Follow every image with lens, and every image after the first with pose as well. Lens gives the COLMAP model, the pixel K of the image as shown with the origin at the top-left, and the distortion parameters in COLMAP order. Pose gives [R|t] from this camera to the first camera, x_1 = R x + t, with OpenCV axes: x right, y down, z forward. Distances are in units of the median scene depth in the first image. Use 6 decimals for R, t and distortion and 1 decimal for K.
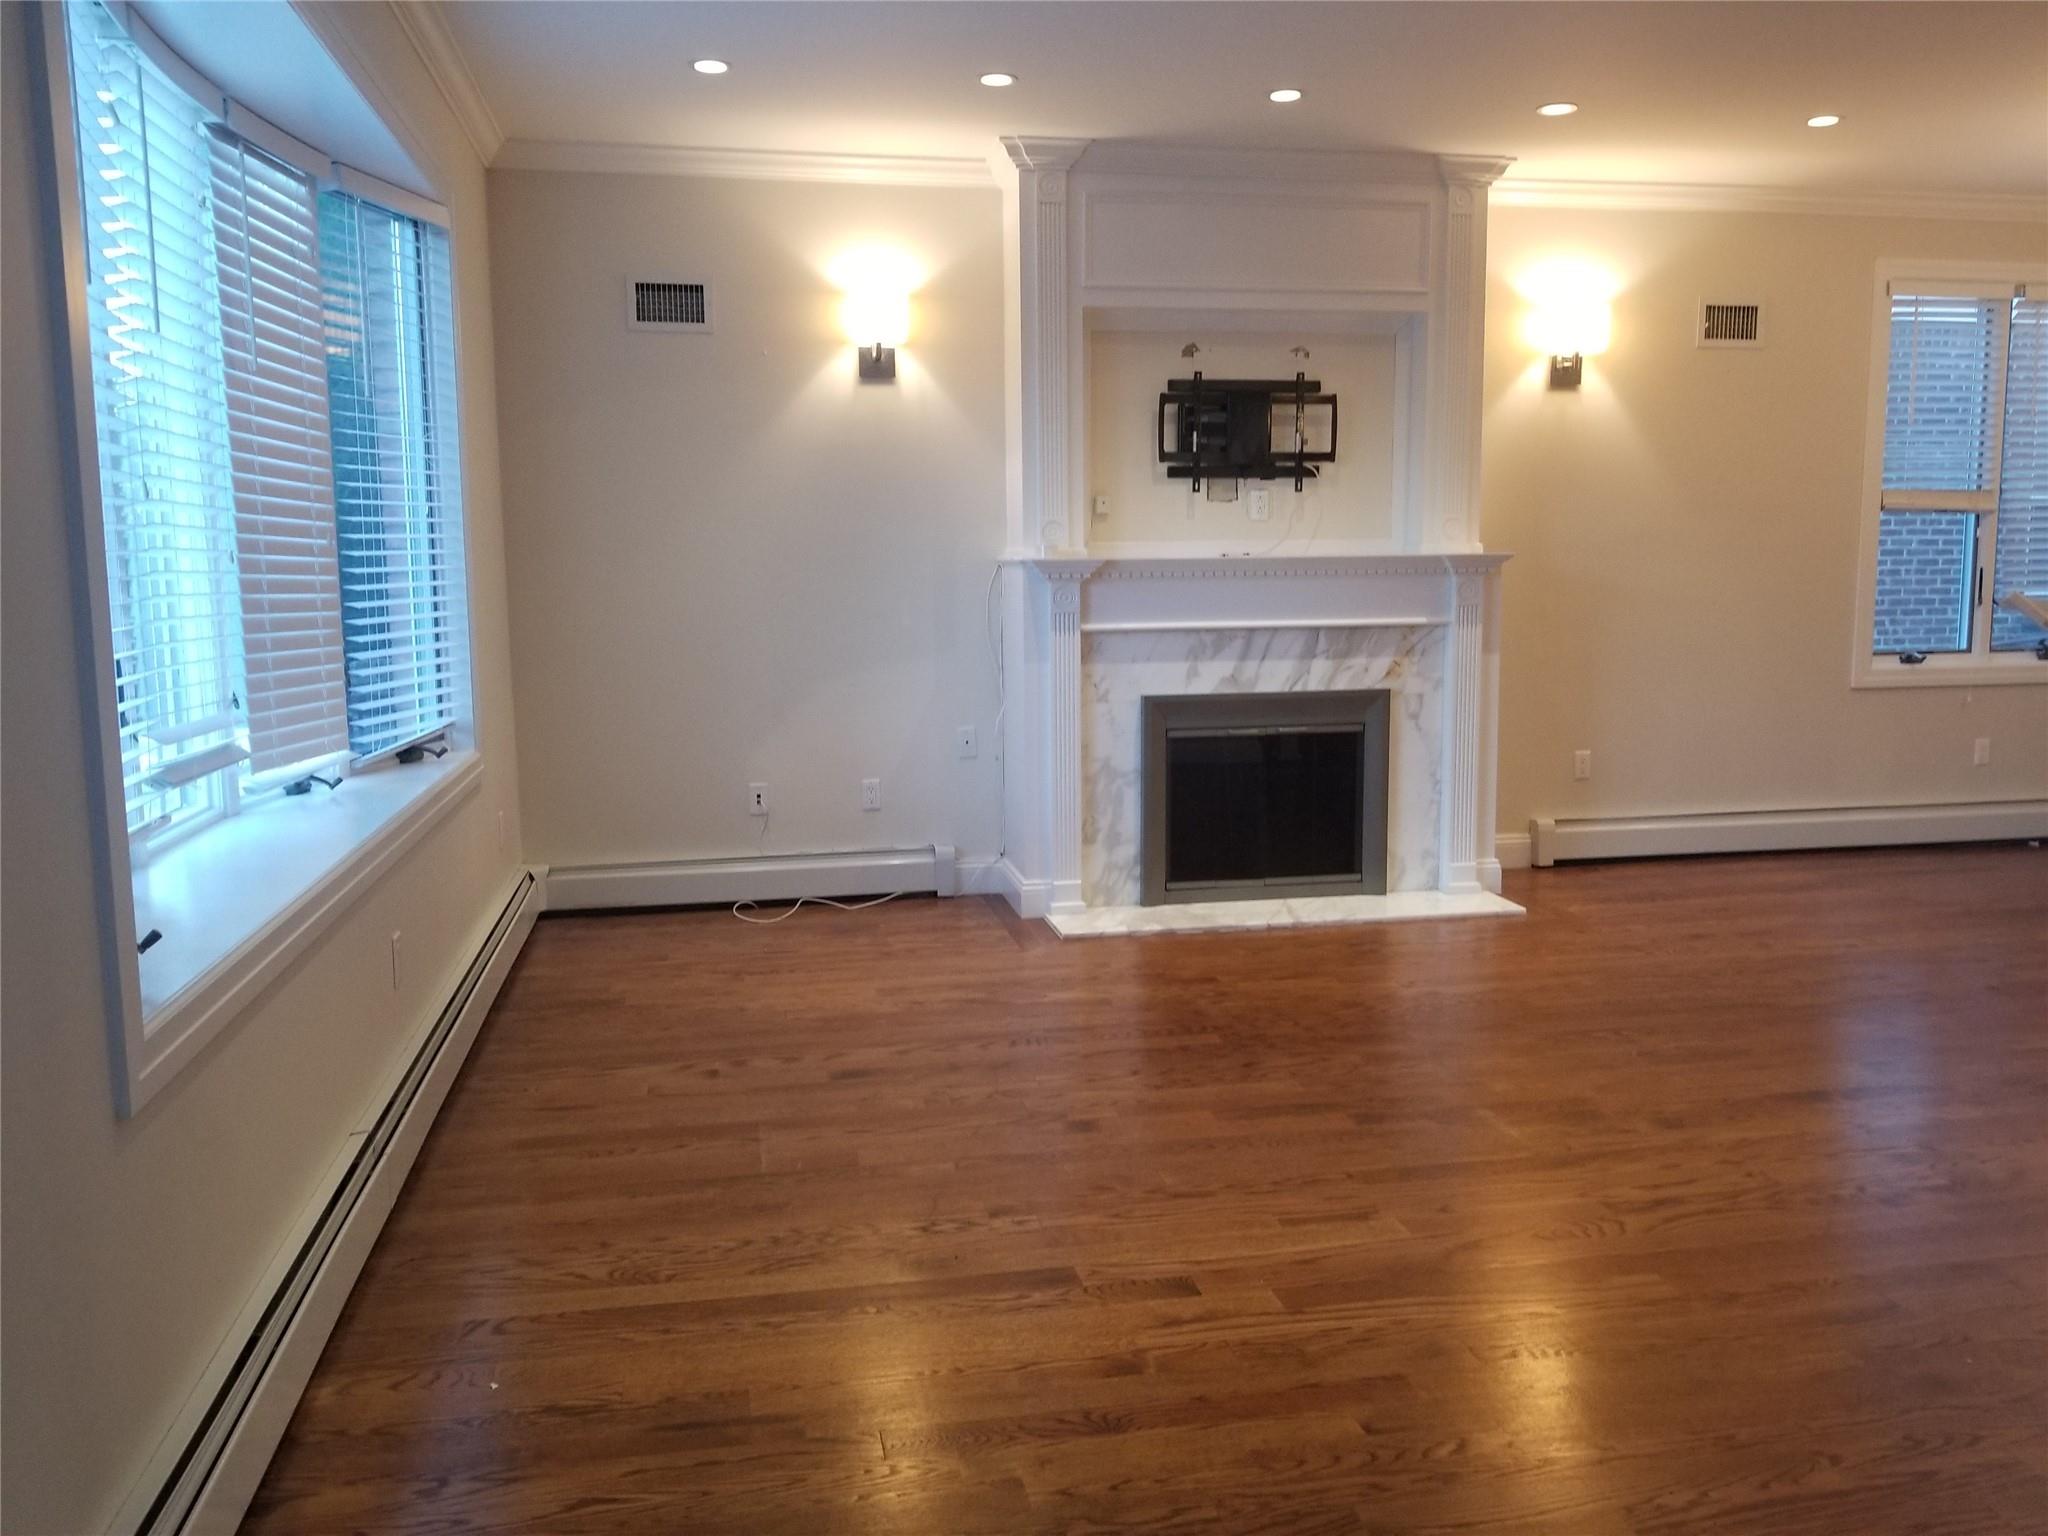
lens RADIAL K [[1571.1, 0, 1024.0], [0, 1571.1, 768.0], [0, 0, 1]] dist [-0.000696, -0.001792]
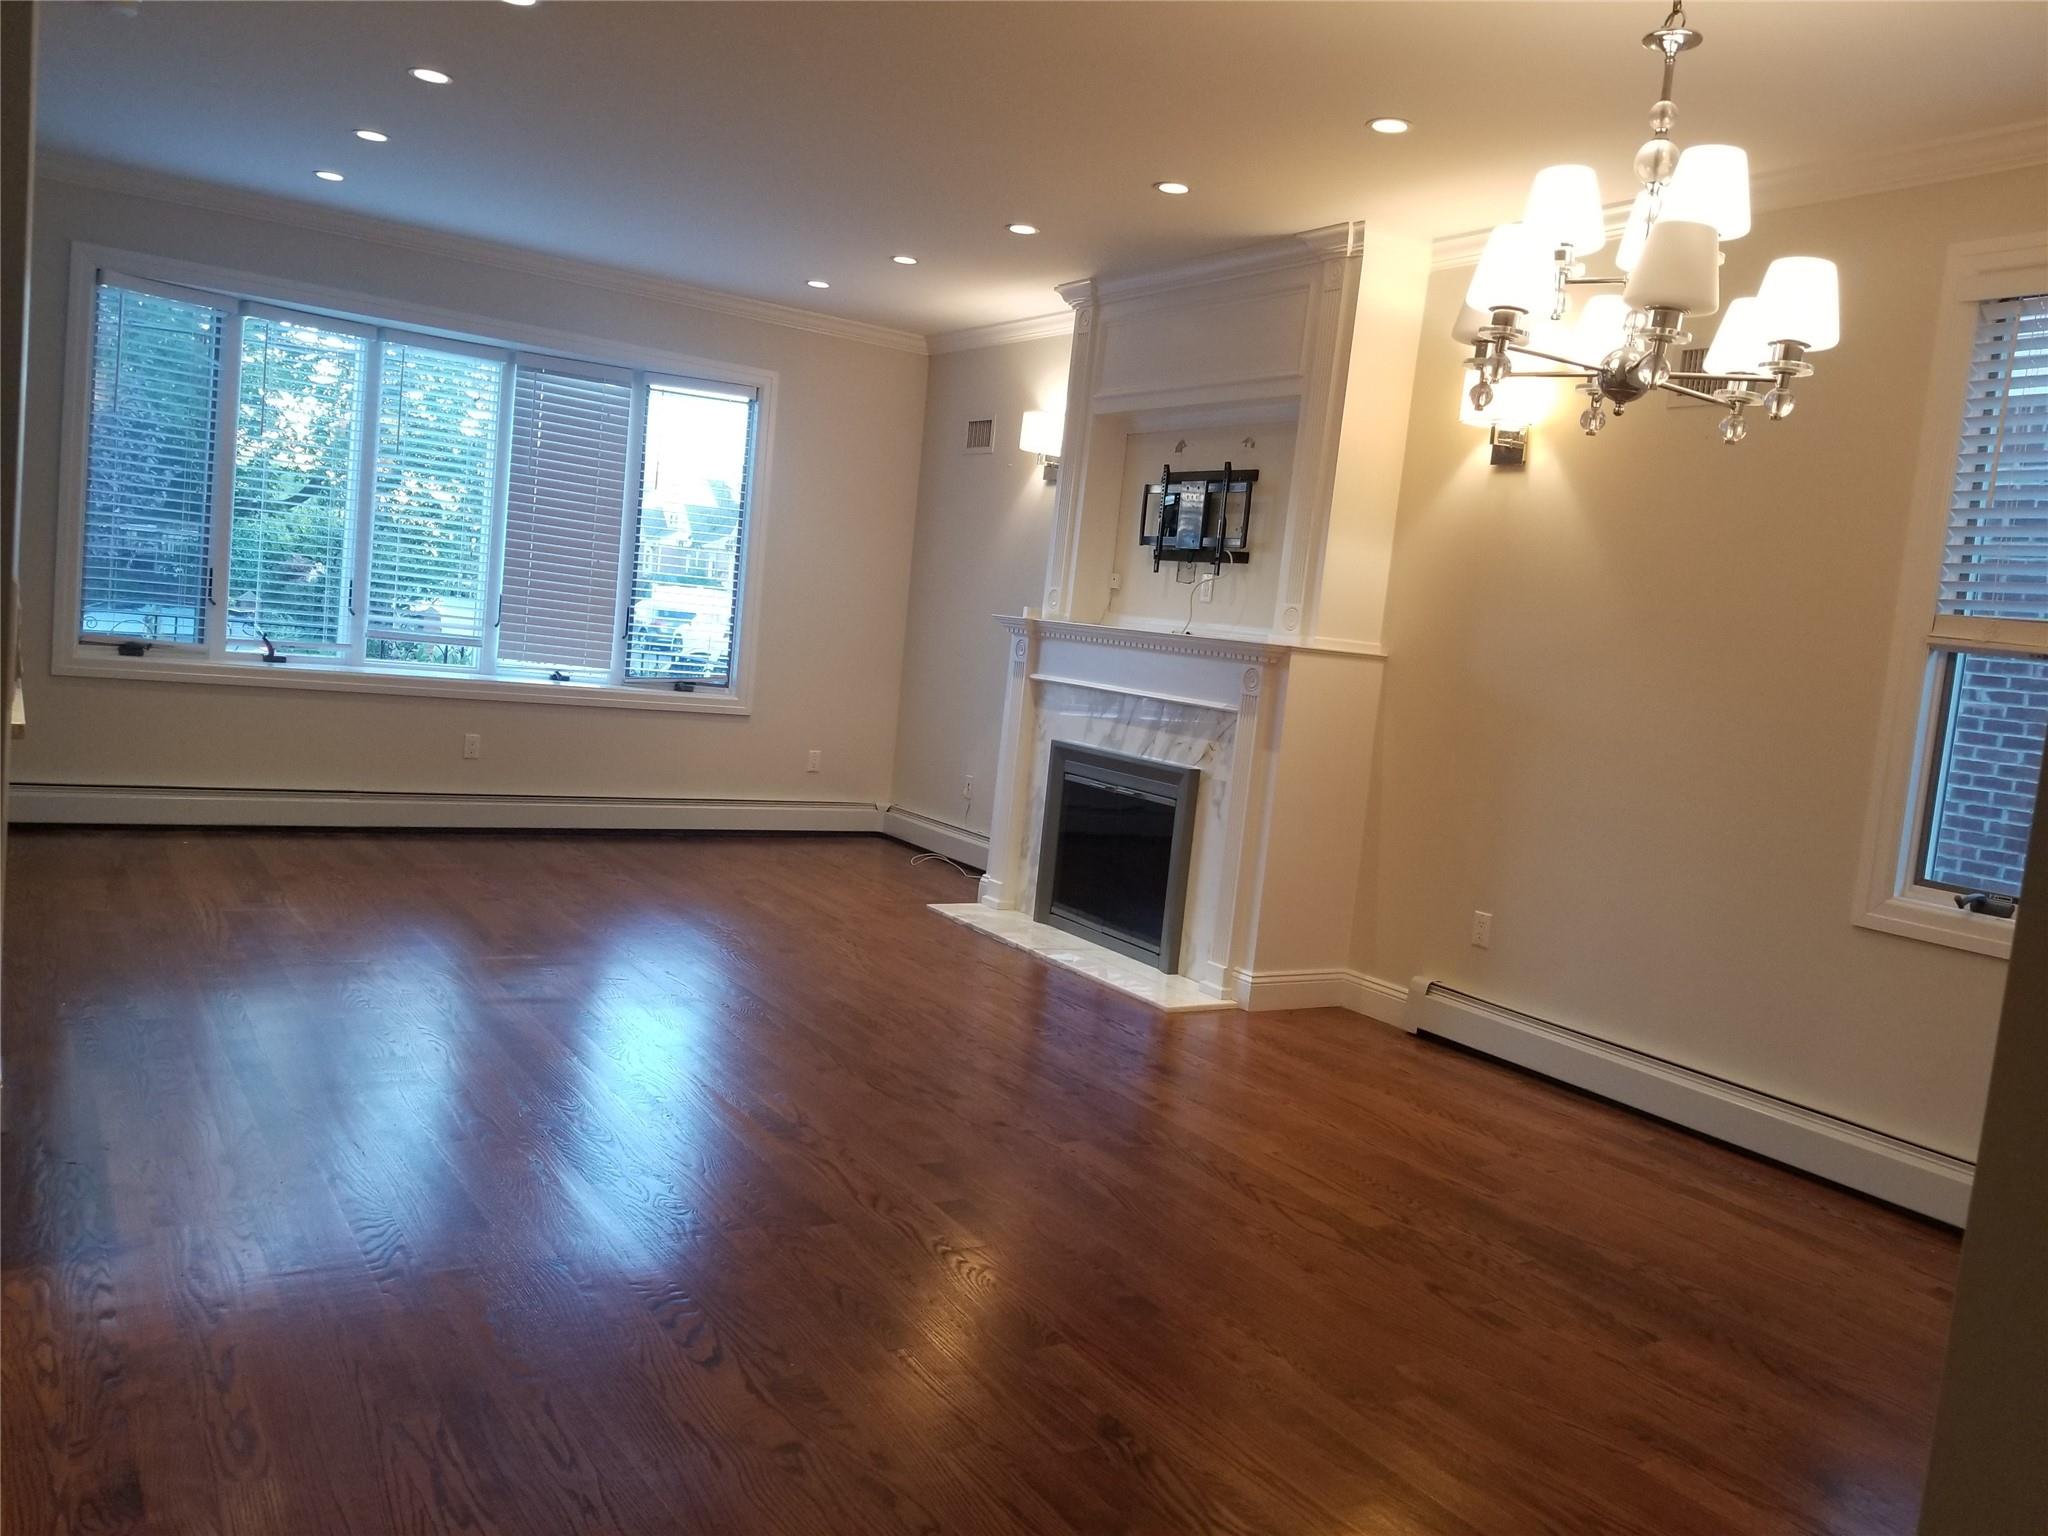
lens RADIAL K [[1571.1, 0, 1024.0], [0, 1571.1, 768.0], [0, 0, 1]] dist [-0.000696, -0.001792]
pose [[0.373467, 0.137130, -0.917452, 1.127449], [-0.226281, 0.972605, 0.053261, -0.081513], [0.899621, 0.187711, 0.394266, 0.516708]]
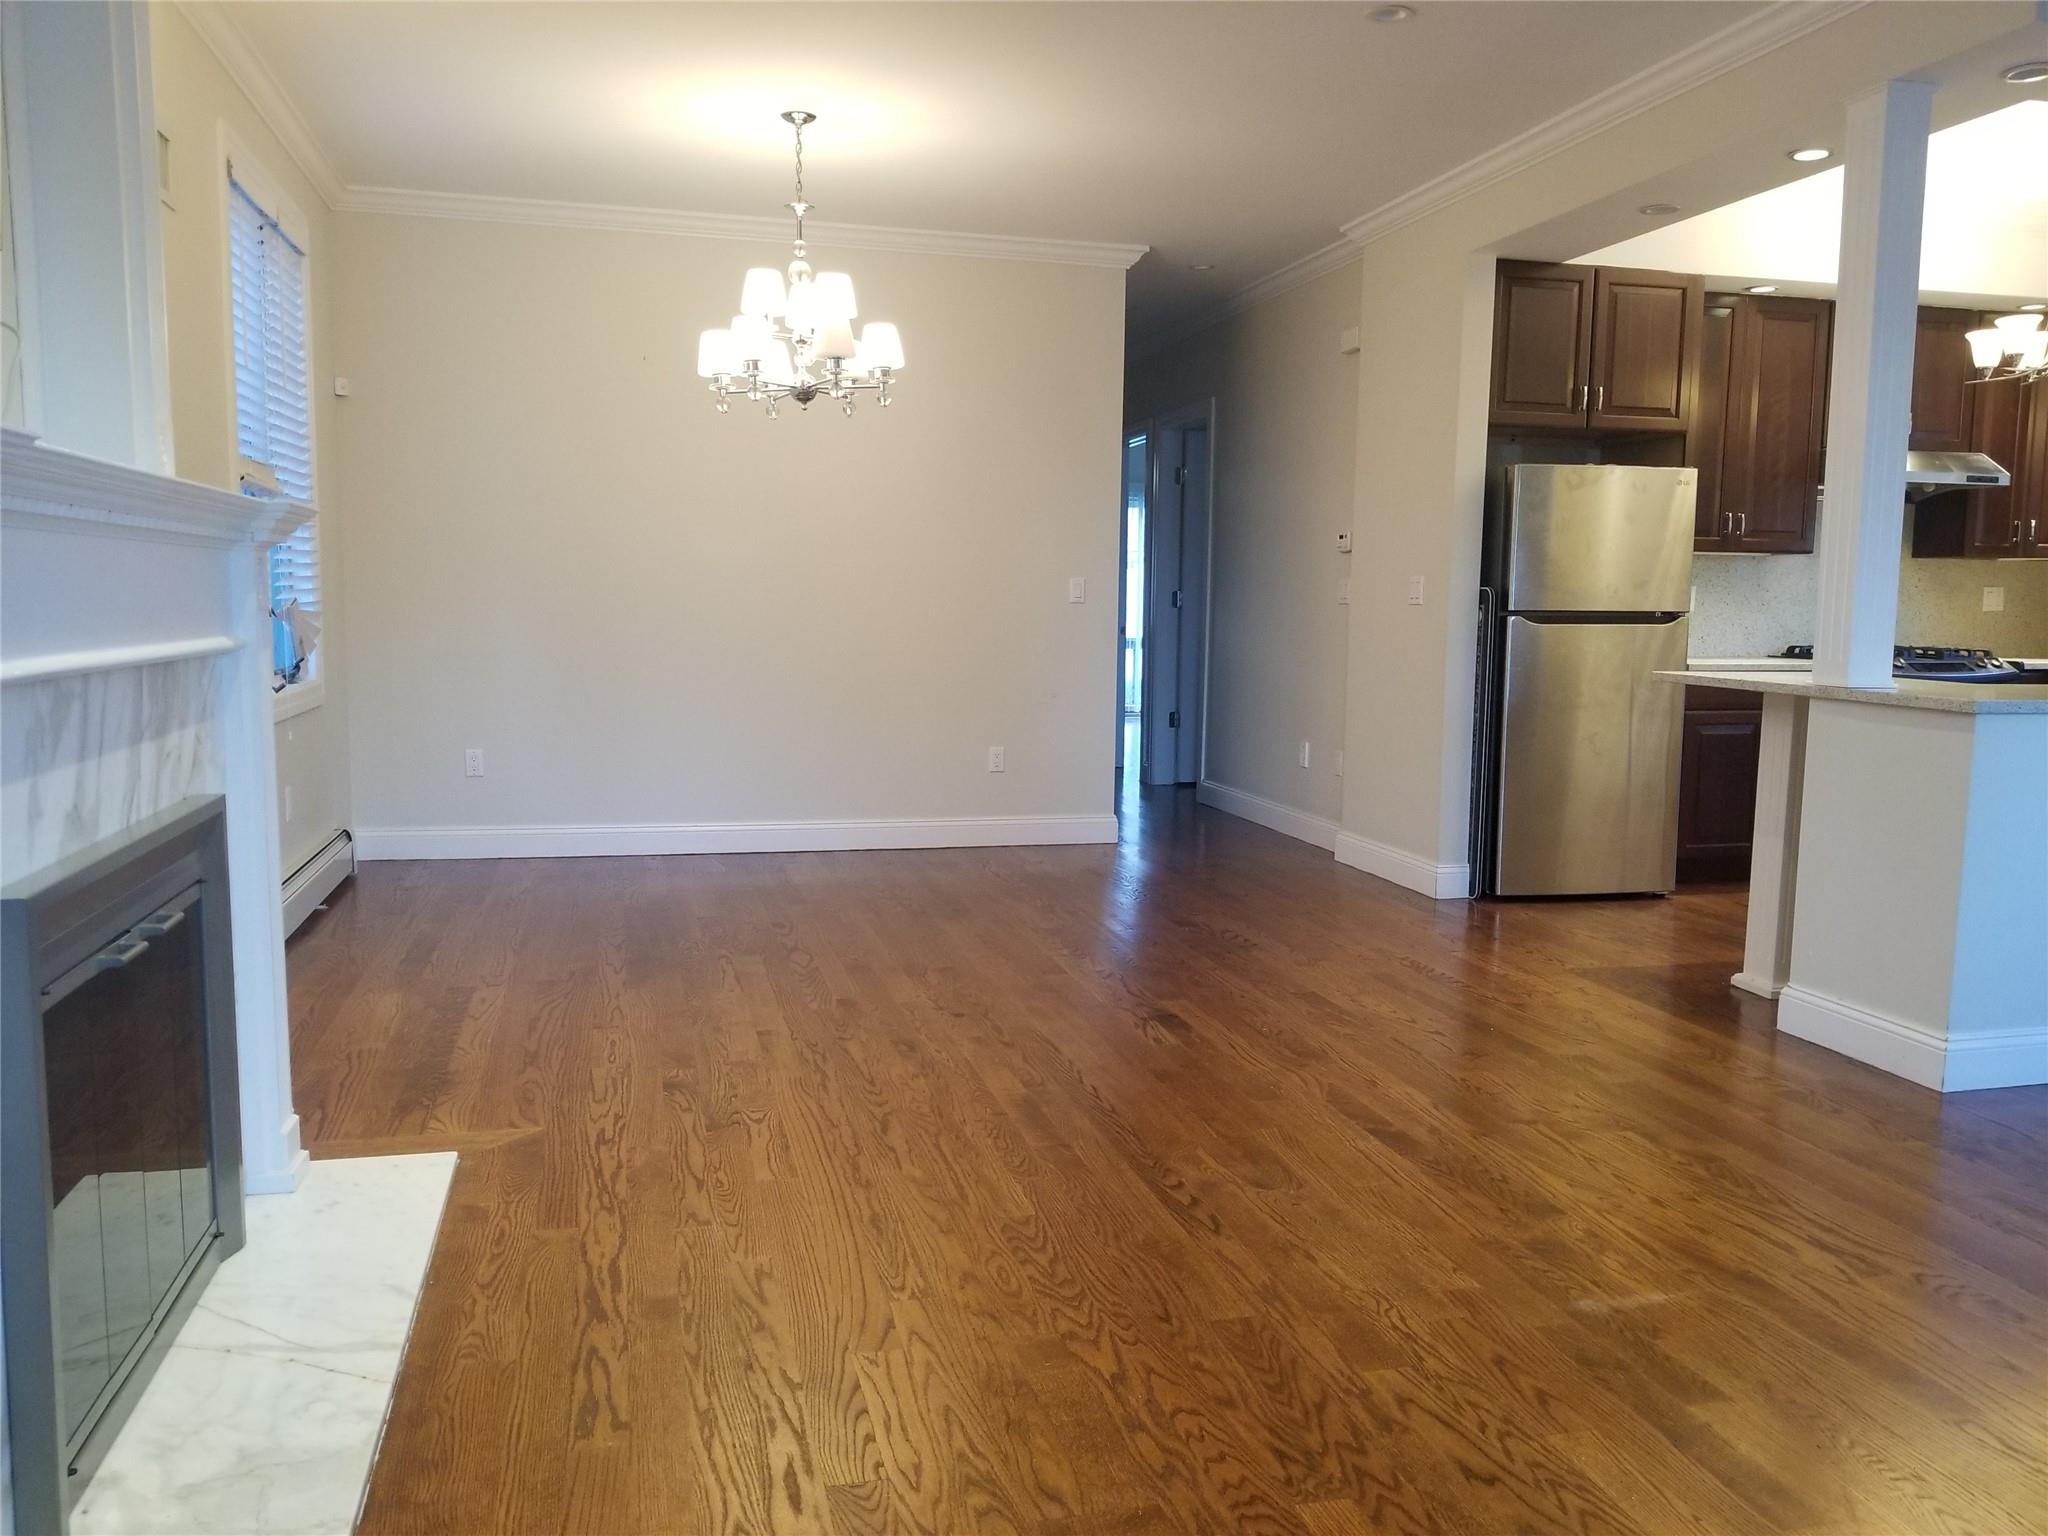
lens RADIAL K [[1571.1, 0, 1024.0], [0, 1571.1, 768.0], [0, 0, 1]] dist [-0.000696, -0.001792]
pose [[-0.064123, -0.094685, 0.993440, -0.235348], [0.121272, 0.987371, 0.101934, -0.077292], [-0.990546, 0.127013, -0.051831, 0.805945]]
